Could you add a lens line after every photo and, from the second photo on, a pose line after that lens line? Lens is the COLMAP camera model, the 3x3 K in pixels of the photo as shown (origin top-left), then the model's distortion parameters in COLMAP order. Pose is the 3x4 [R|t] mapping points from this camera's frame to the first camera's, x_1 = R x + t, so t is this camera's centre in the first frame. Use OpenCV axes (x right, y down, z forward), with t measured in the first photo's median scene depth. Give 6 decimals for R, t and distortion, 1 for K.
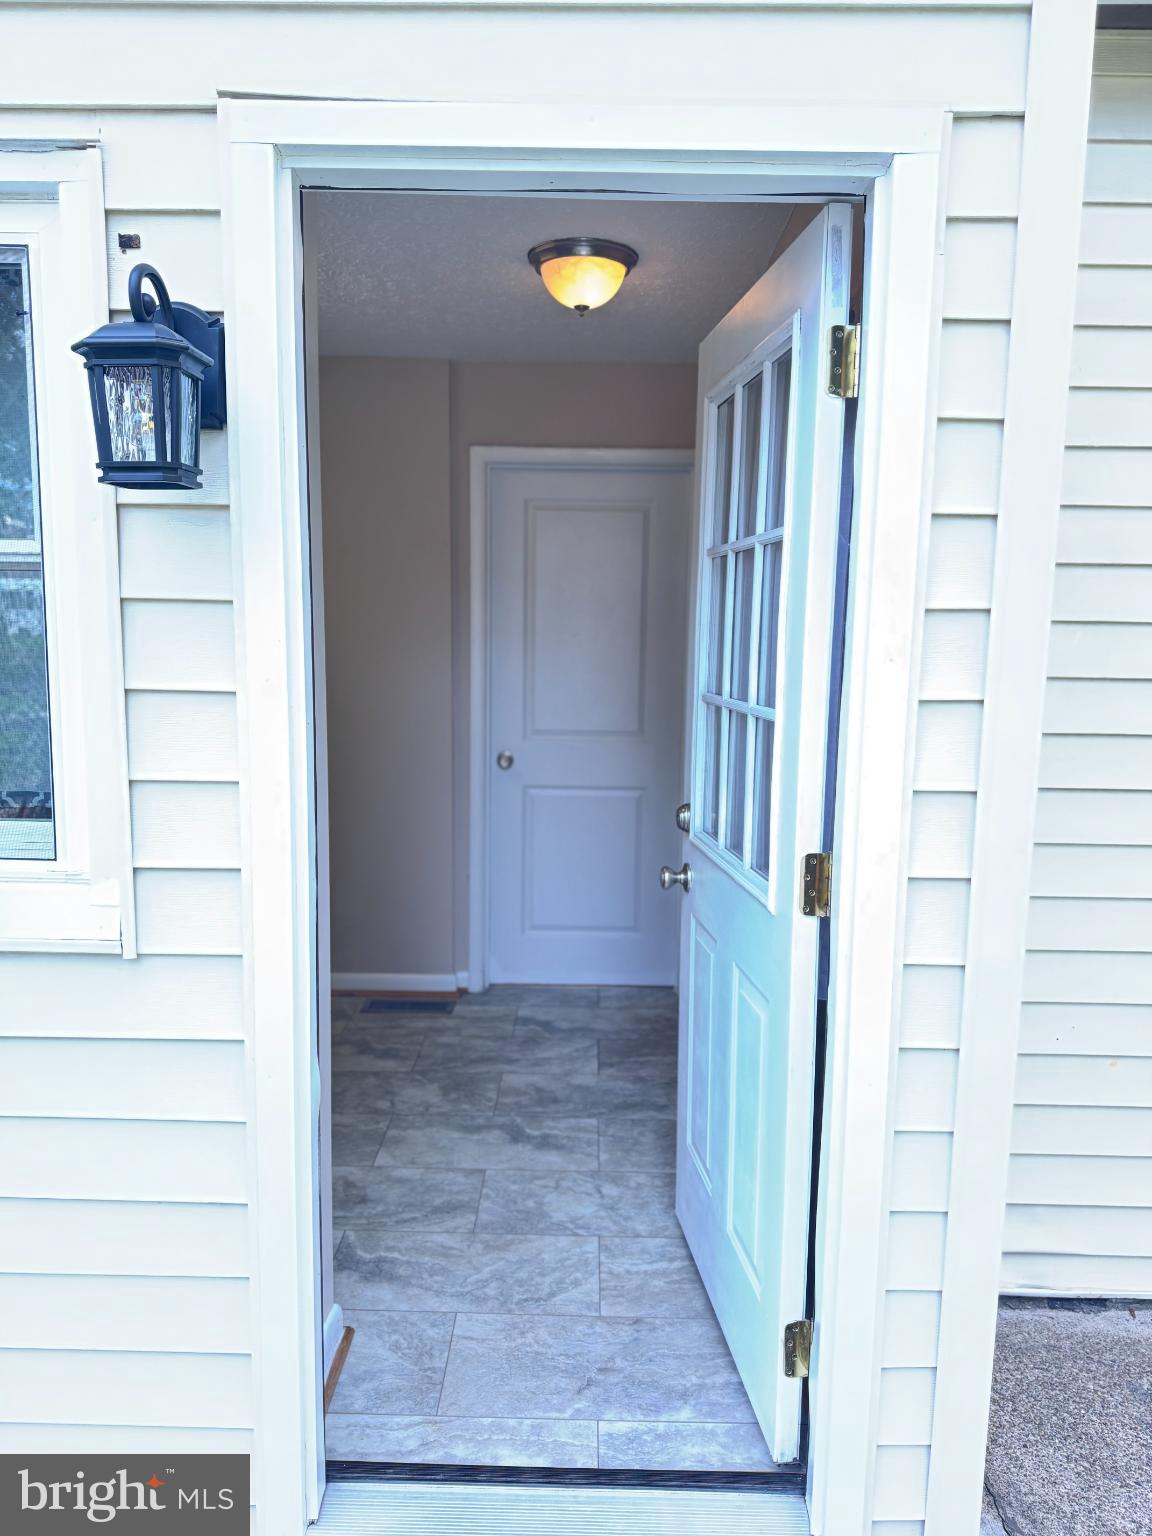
lens RADIAL K [[1067.2, 0, 576.0], [0, 1067.2, 768.0], [0, 0, 1]] dist [0.144572, -0.000519]
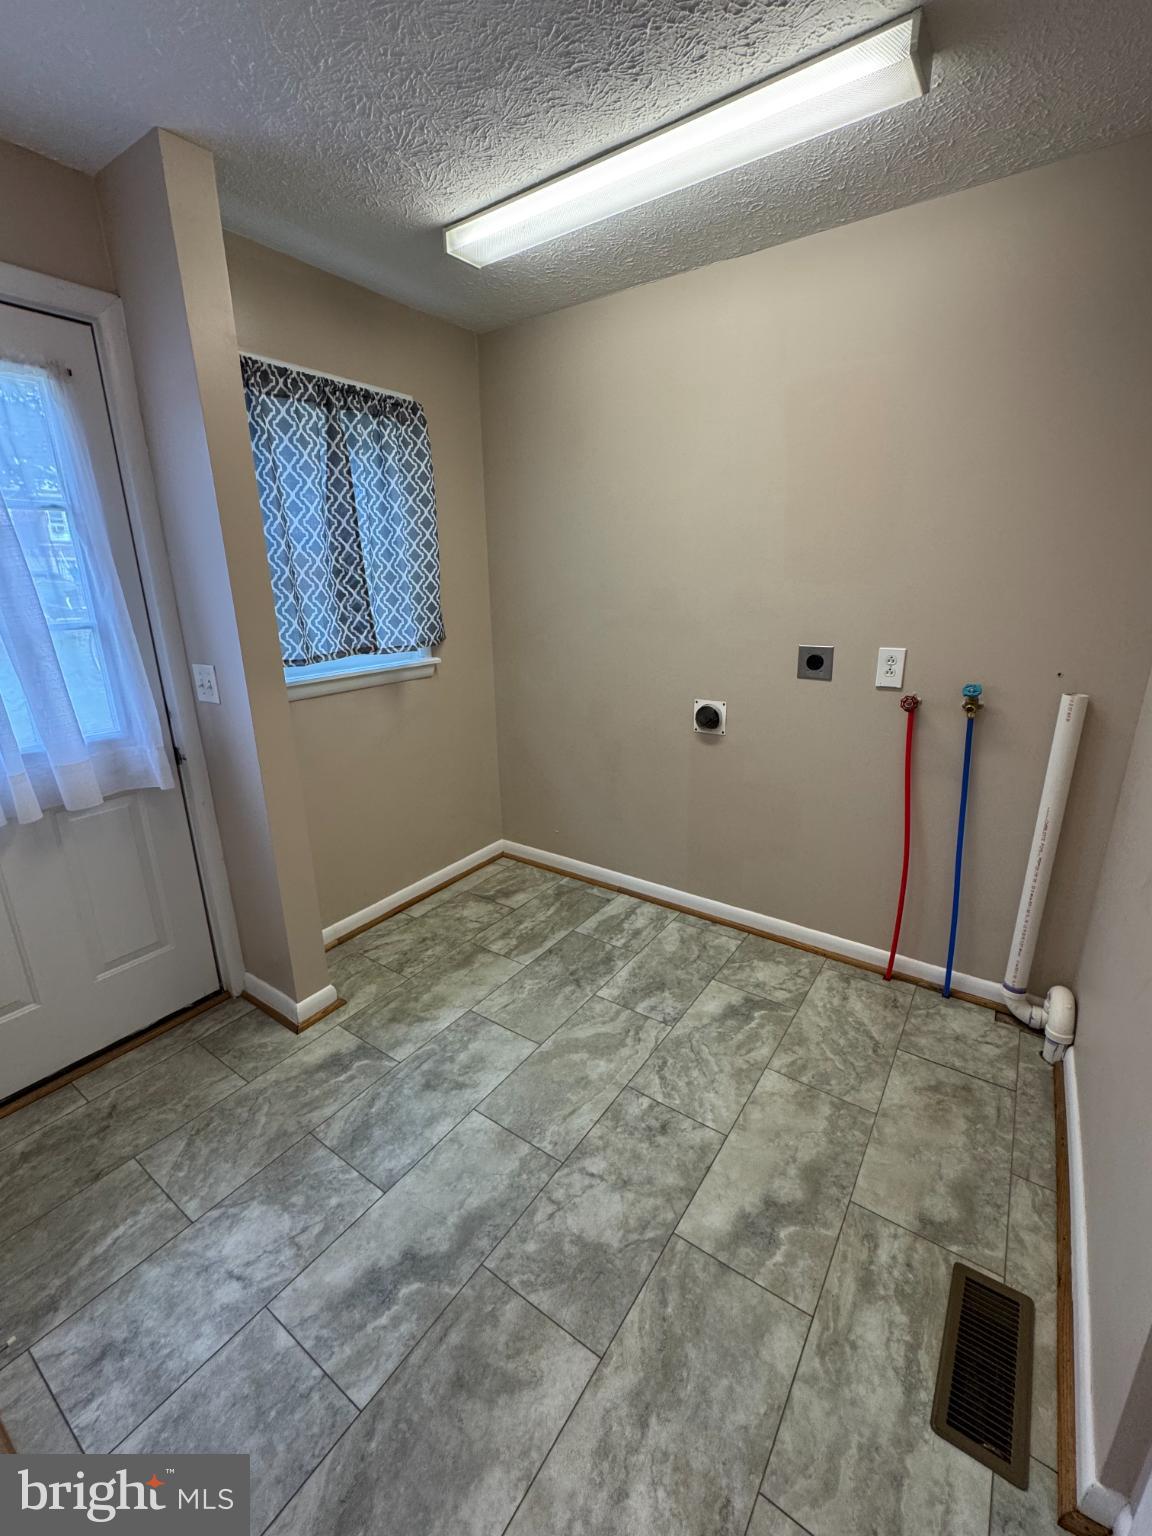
lens RADIAL K [[638.9, 0, 583.2], [0, 638.9, 761.3], [0, 0, 1]] dist [0.000572, 0.000001]
pose [[-0.550529, 0.228246, -0.803008, 0.157817], [-0.107802, 0.934407, 0.339502, -0.152940], [0.827827, 0.273472, -0.489813, 1.192585]]
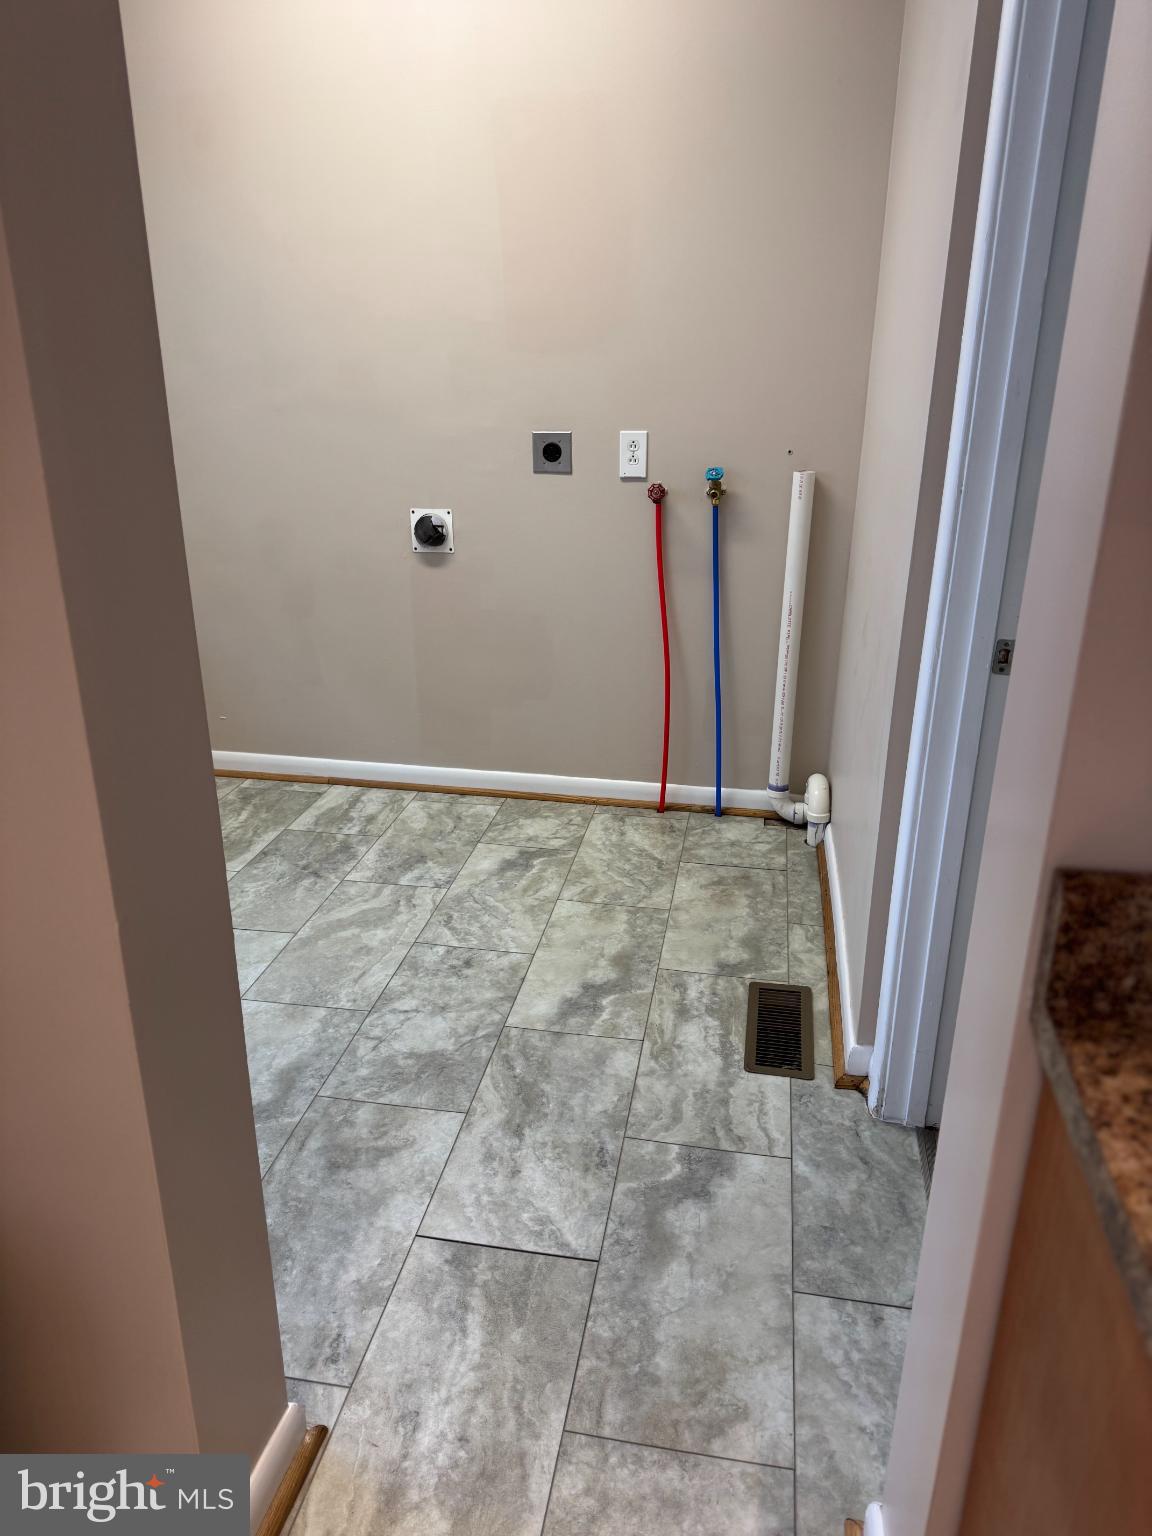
lens RADIAL K [[1067.2, 0, 576.0], [0, 1067.2, 768.0], [0, 0, 1]] dist [0.144572, -0.000519]
pose [[-0.153372, 0.331493, -0.930908, 0.467537], [-0.138407, 0.925561, 0.352393, -0.129512], [0.978428, 0.182892, -0.096074, 1.202825]]
